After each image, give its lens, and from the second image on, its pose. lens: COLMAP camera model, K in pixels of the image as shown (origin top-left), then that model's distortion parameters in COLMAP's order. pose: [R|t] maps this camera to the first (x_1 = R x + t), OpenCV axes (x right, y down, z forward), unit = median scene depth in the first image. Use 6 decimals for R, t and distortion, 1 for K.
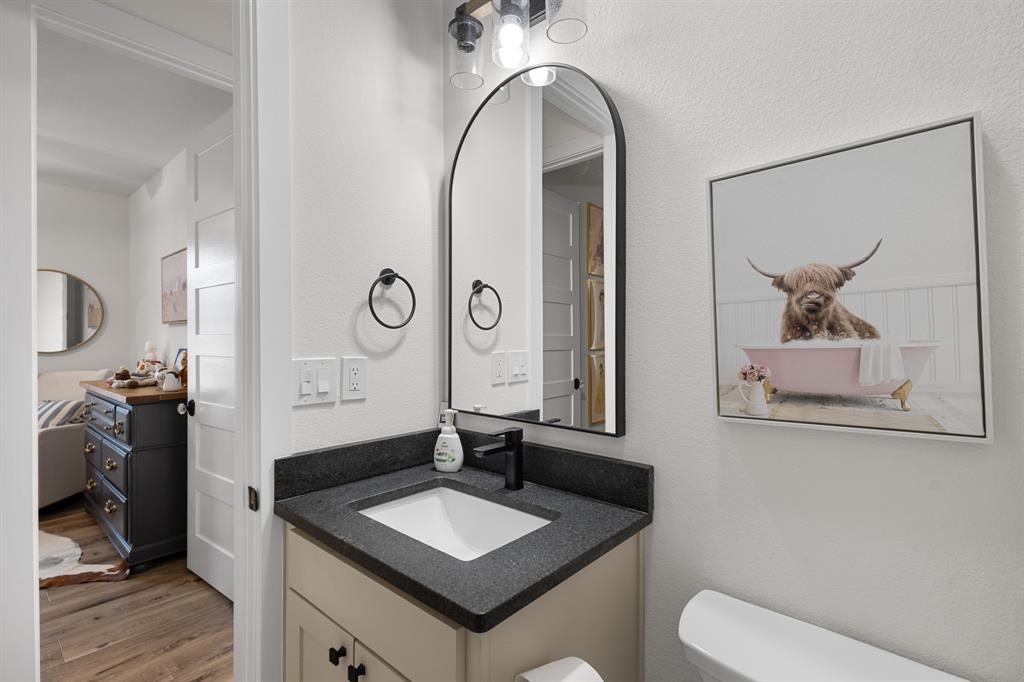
lens RADIAL K [[468.4, 0, 512.8], [0, 468.4, 336.5], [0, 0, 1]] dist [0.001465, 0.000072]
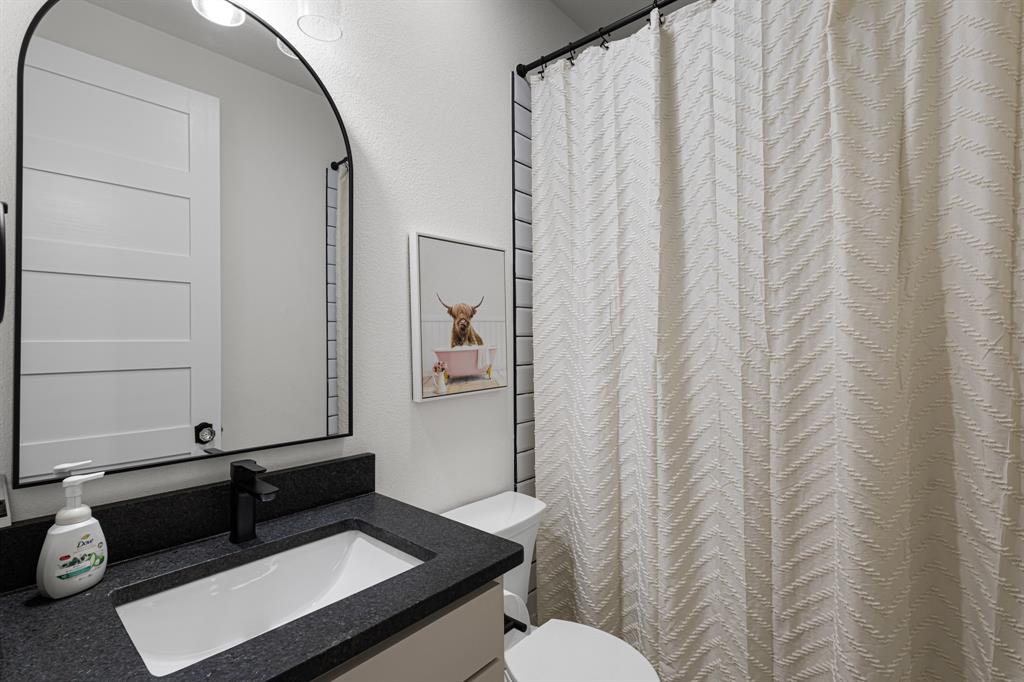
lens RADIAL K [[468.4, 0, 512.7], [0, 468.4, 343.5], [0, 0, 1]] dist [0.001465, 0.000072]
pose [[-0.011578, 0.000932, 0.999933, -1.111113], [-0.005507, 0.999984, -0.000996, -0.000811], [-0.999918, -0.005519, -0.011573, 0.807926]]
